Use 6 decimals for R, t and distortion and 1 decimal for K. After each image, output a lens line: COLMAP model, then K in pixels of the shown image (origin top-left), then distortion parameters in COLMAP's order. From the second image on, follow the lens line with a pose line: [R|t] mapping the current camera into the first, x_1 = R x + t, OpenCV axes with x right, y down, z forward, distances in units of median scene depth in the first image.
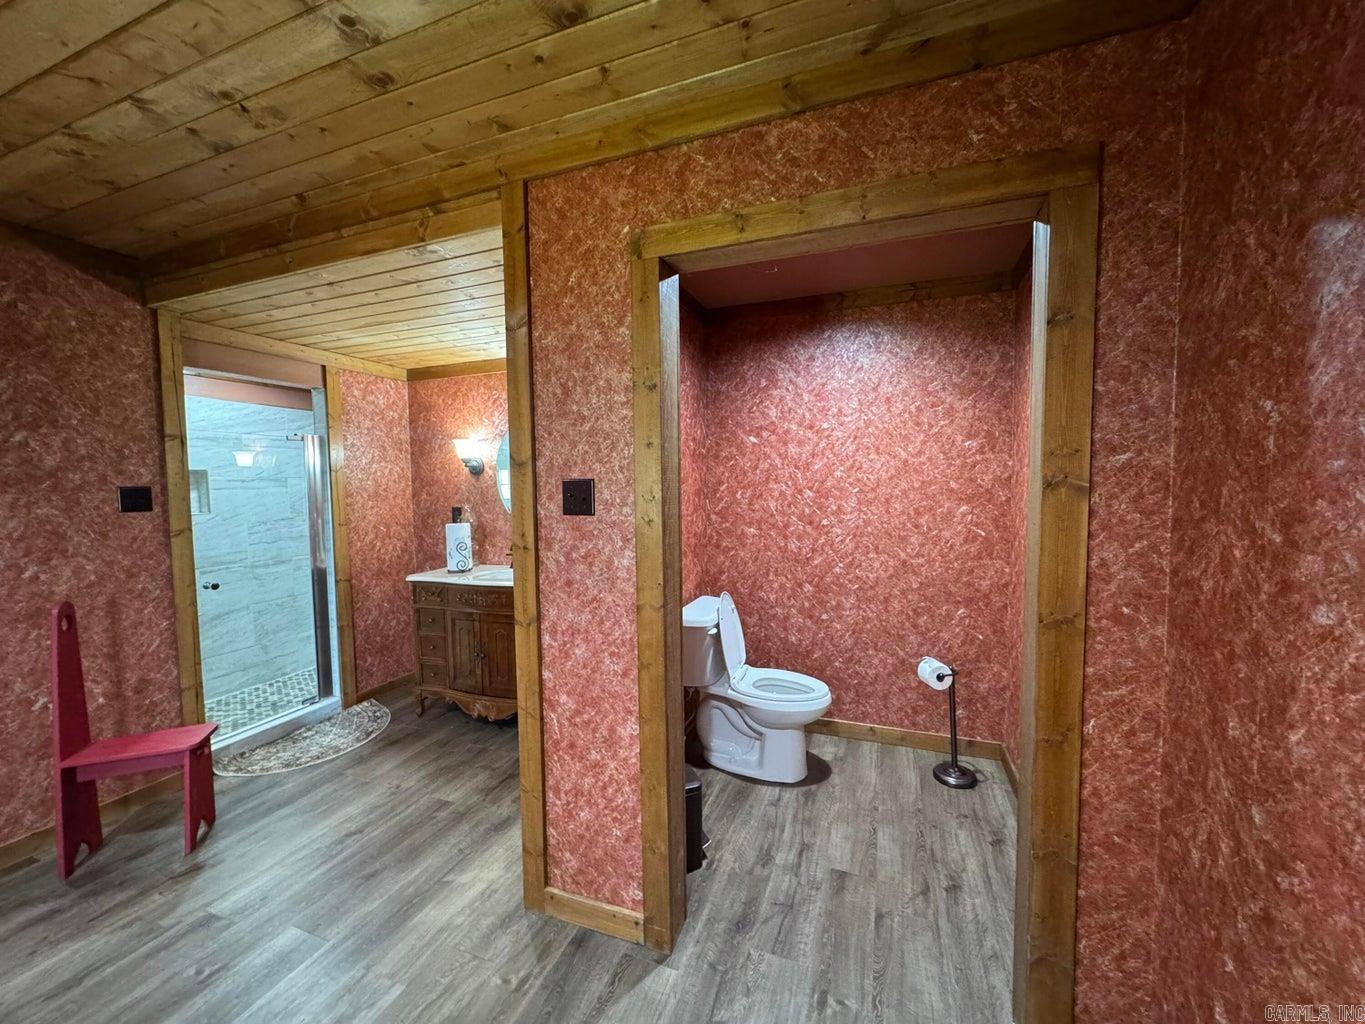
lens RADIAL K [[542.9, 0, 683.6], [0, 542.9, 510.9], [0, 0, 1]] dist [0.000070, -0.000145]
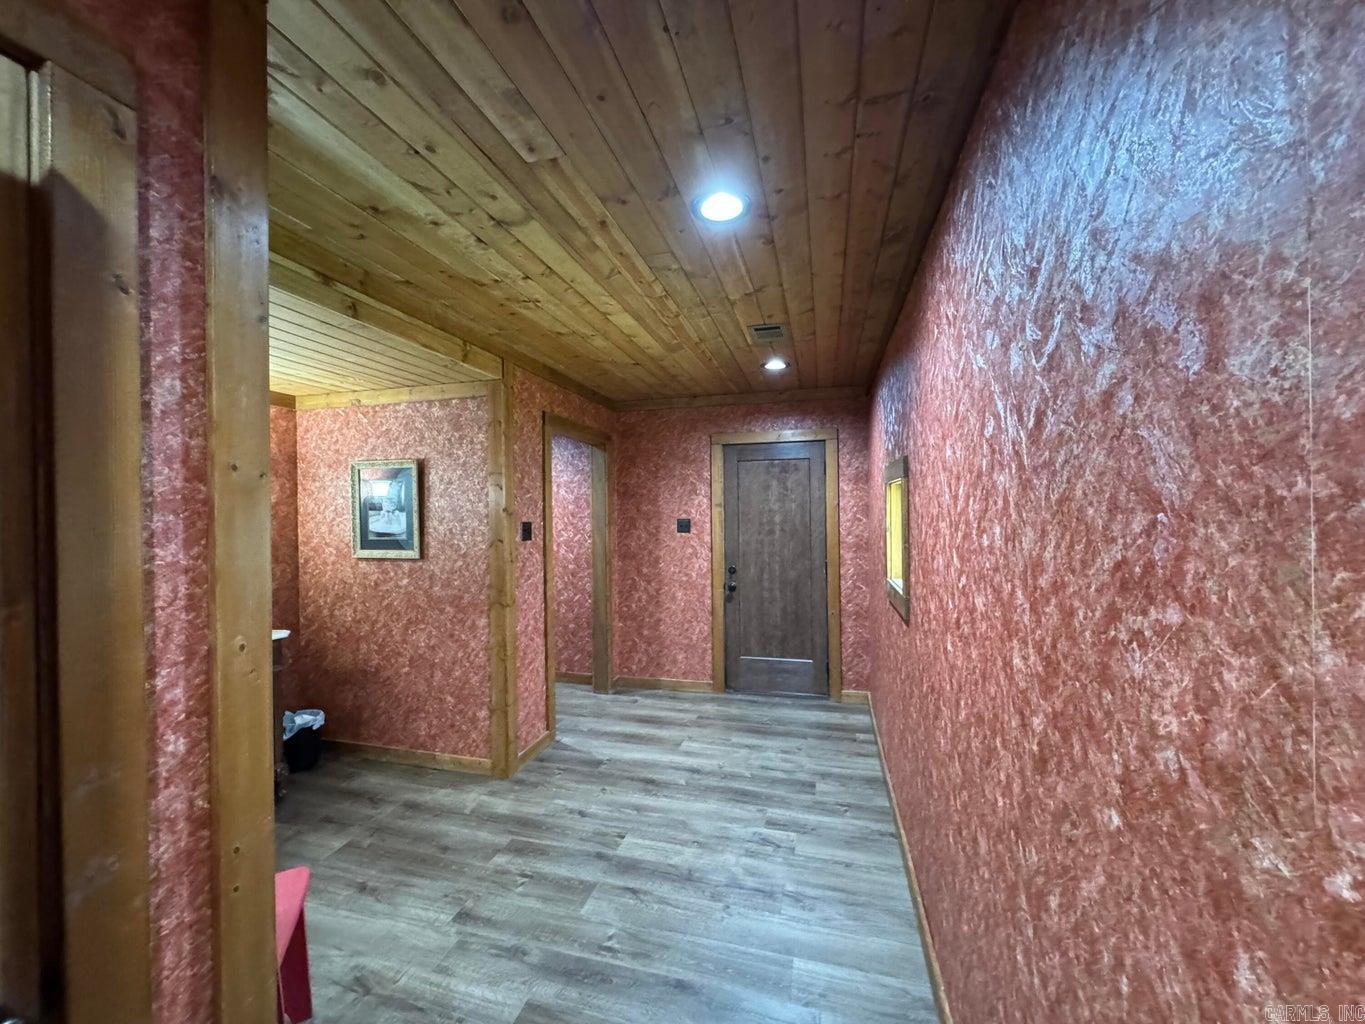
lens RADIAL K [[542.9, 0, 680.3], [0, 542.9, 513.0], [0, 0, 1]] dist [0.000070, -0.000145]
pose [[-0.105846, 0.011601, 0.994315, -2.189629], [0.068355, 0.997652, -0.004363, -0.045945], [-0.992030, 0.067505, -0.106390, 0.651821]]
